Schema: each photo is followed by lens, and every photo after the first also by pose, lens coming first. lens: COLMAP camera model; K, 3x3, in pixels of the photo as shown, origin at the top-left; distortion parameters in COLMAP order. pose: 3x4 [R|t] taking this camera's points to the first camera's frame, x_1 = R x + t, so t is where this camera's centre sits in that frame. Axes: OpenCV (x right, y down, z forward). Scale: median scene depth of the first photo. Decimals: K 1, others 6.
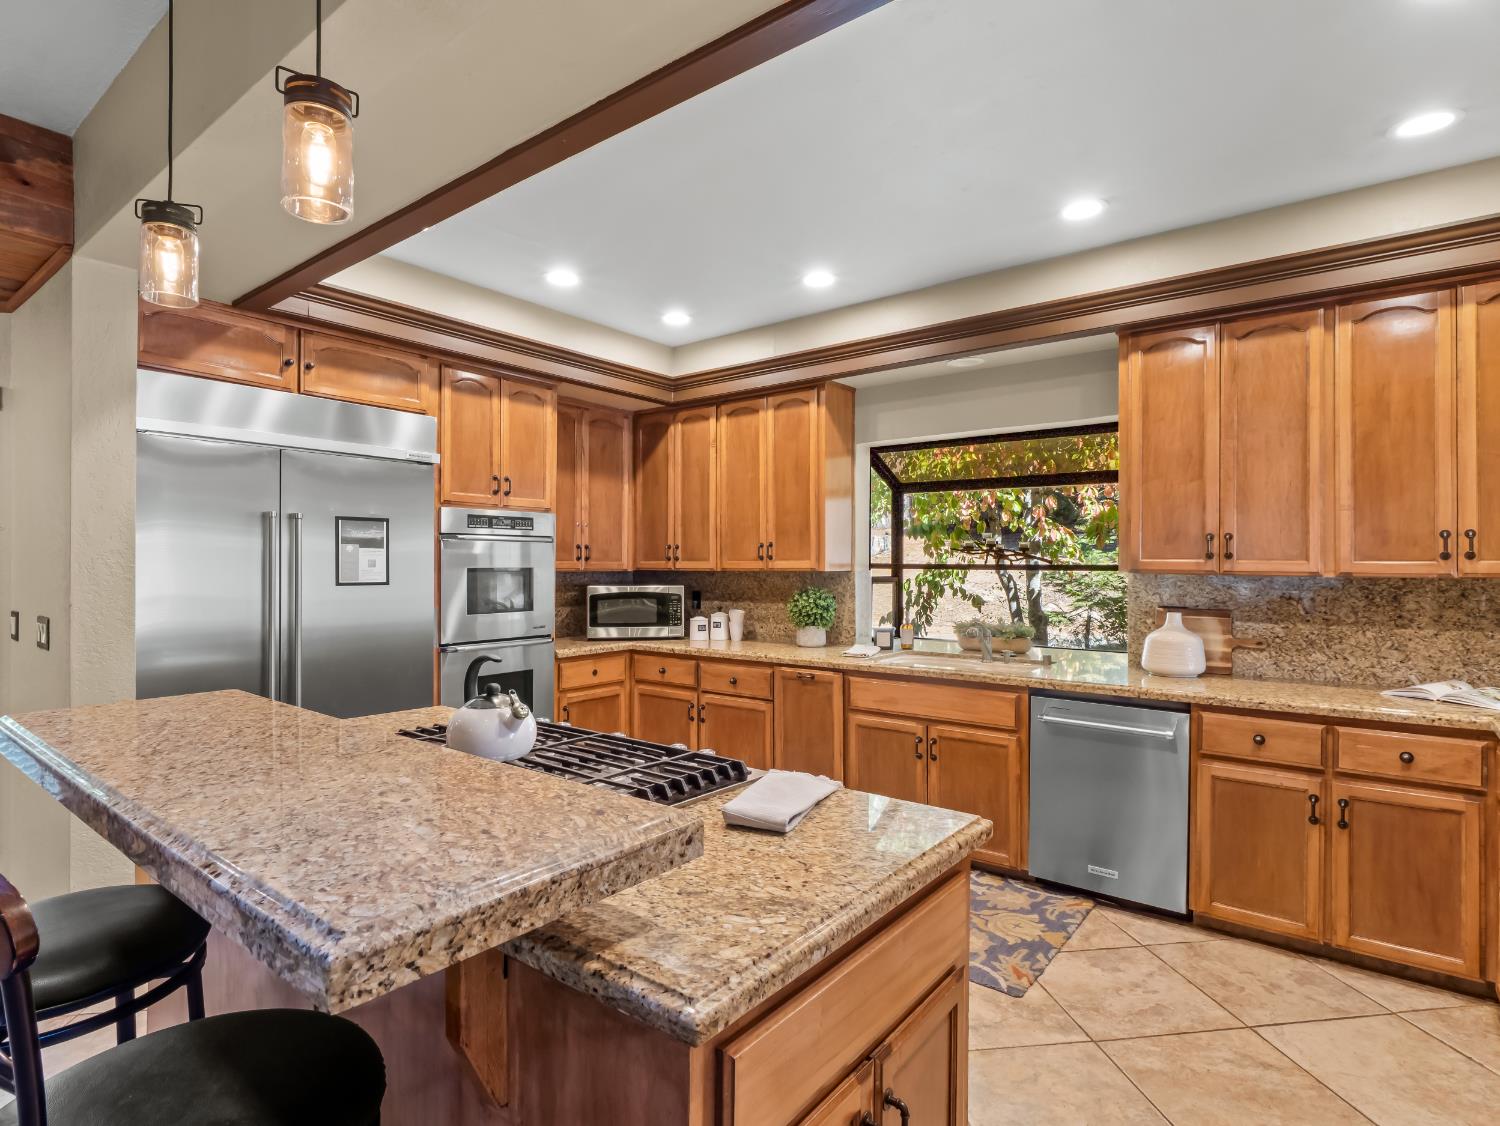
lens RADIAL K [[784.8, 0, 750.0], [0, 784.8, 563.0], [0, 0, 1]] dist [0.002846, -0.000437]
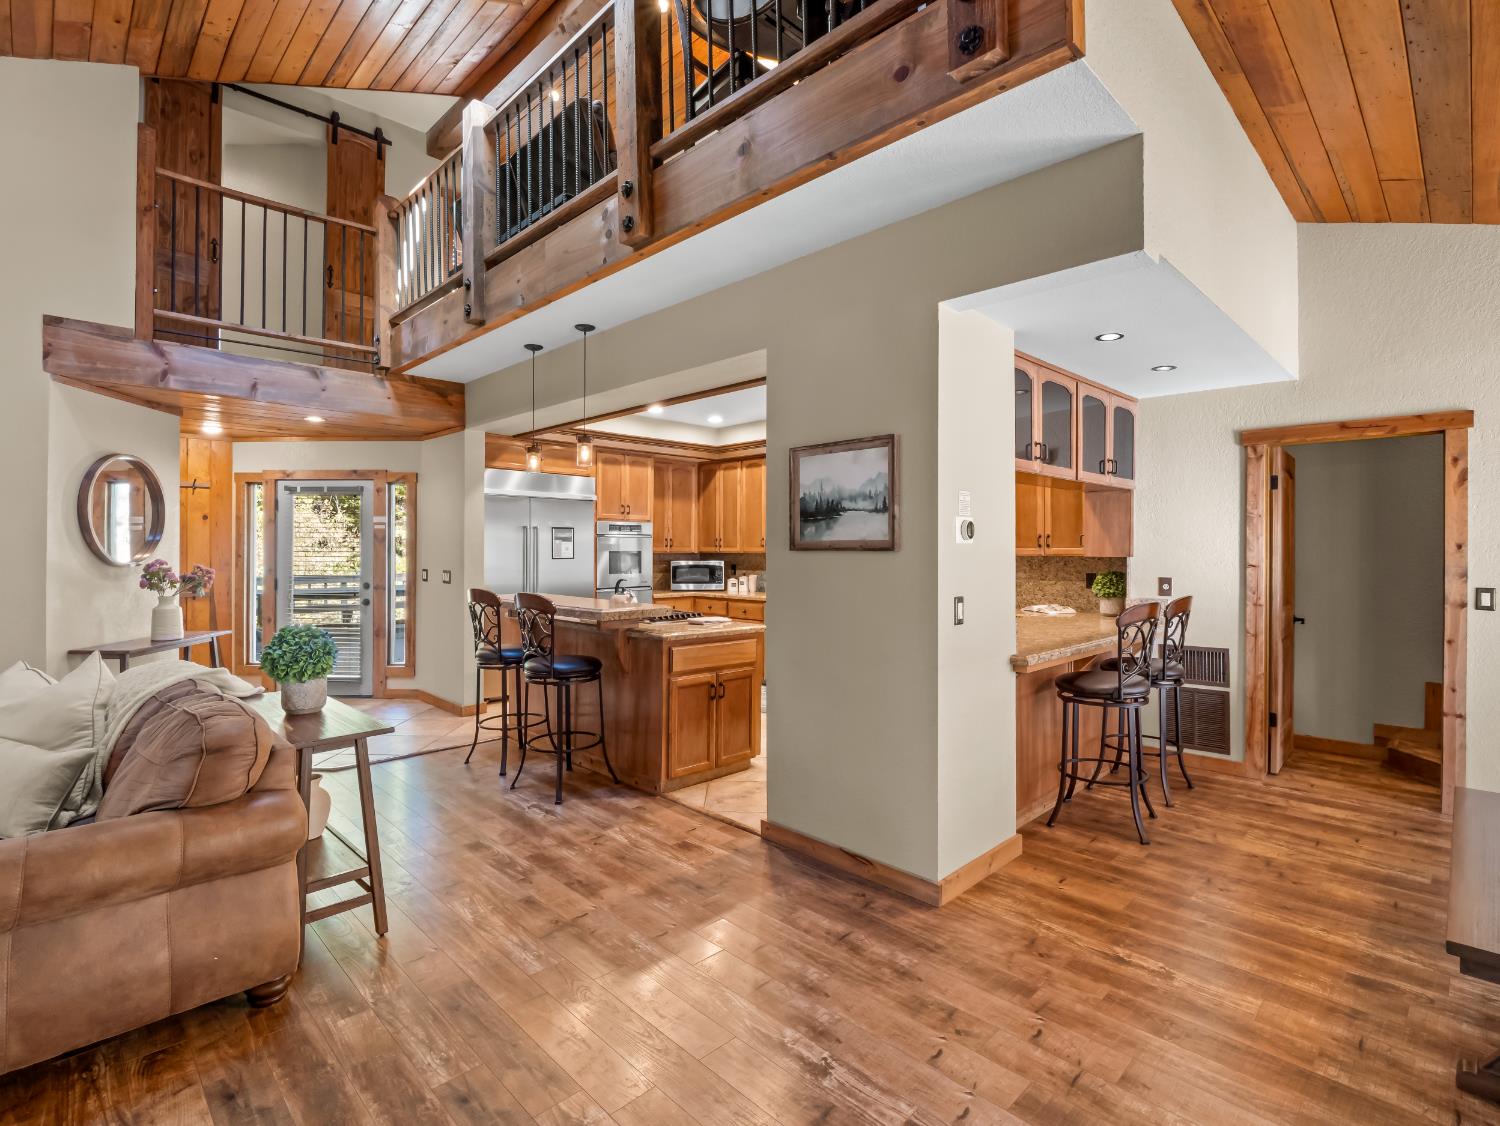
lens RADIAL K [[724.7, 0, 751.0], [0, 724.7, 549.2], [0, 0, 1]] dist [-0.000863, -0.011232]
pose [[0.991557, 0.000675, -0.129670, 0.211091], [-0.000247, 0.999994, 0.003316, -0.004237], [0.129671, -0.003256, 0.991552, -0.695404]]
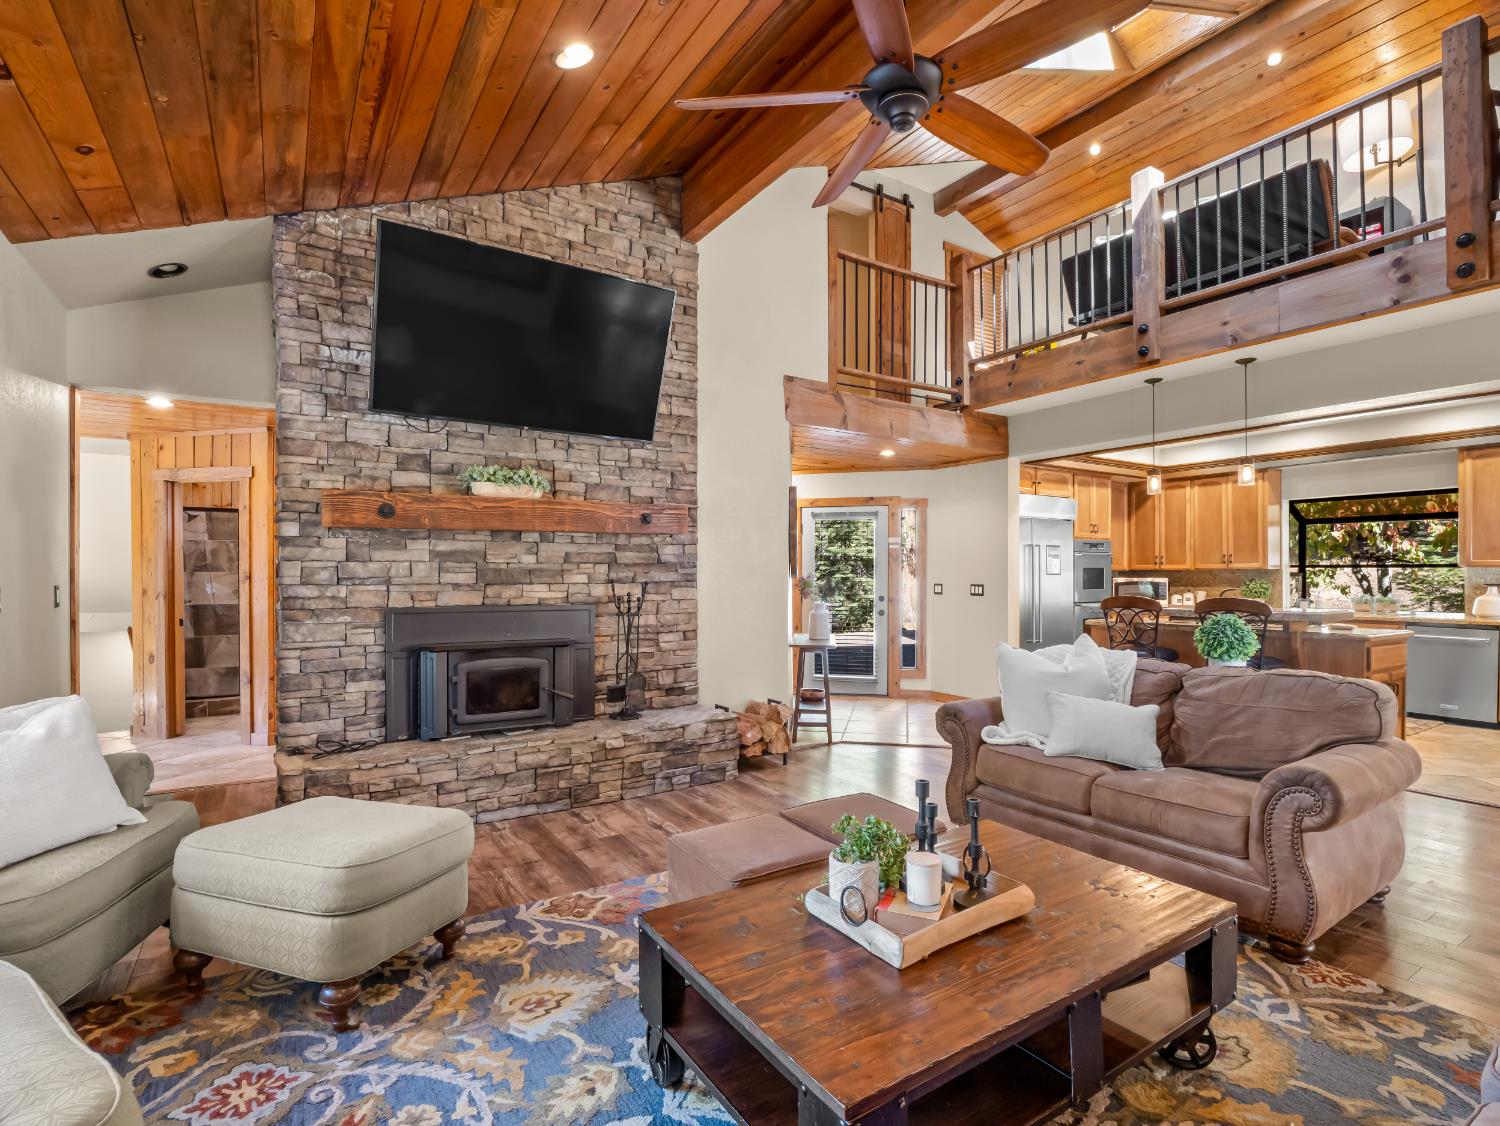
lens RADIAL K [[730.4, 0, 753.3], [0, 730.4, 580.9], [0, 0, 1]] dist [-0.017943, -0.000268]
pose [[0.943381, -0.000686, -0.331712, -0.481443], [0.004358, 0.999937, 0.010328, 0.015695], [0.331684, -0.011188, 0.943324, -1.027560]]
